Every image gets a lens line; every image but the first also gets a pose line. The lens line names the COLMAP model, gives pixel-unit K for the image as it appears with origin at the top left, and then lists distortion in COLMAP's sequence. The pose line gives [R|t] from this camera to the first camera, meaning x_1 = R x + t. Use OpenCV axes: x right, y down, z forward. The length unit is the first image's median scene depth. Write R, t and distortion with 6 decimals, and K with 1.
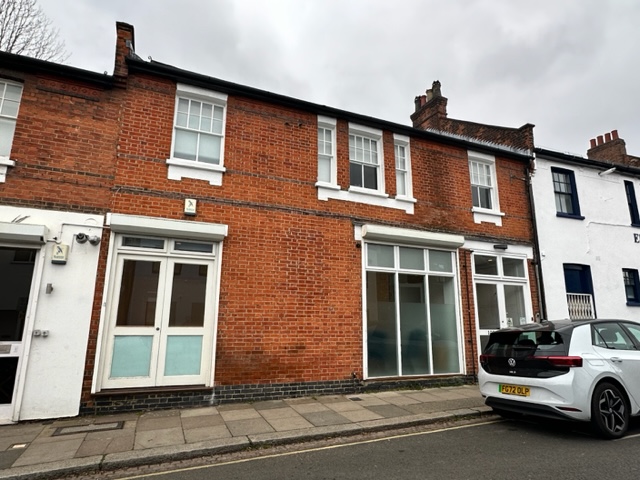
lens RADIAL K [[379.0, 0, 320.0], [0, 379.0, 240.0], [0, 0, 1]] dist [-0.002963, 0.001197]
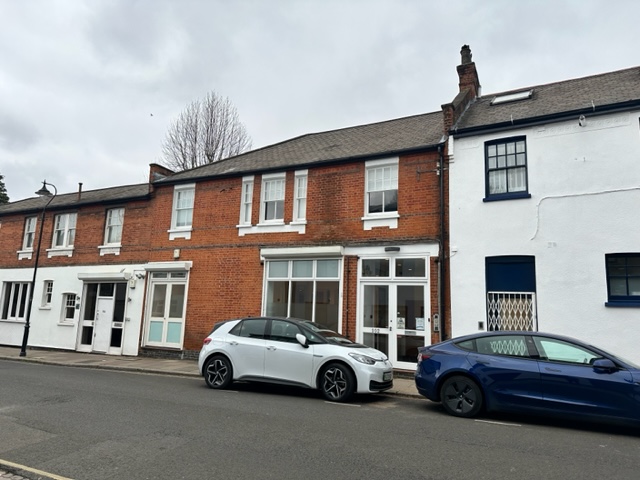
lens RADIAL K [[444.8, 0, 320.0], [0, 444.8, 240.0], [0, 0, 1]] dist [0.074806, -0.001428]
pose [[0.652870, -0.109726, -0.749481, 1.456766], [0.134502, 0.990522, -0.027852, 0.001335], [0.745433, -0.082623, 0.661440, 0.060166]]
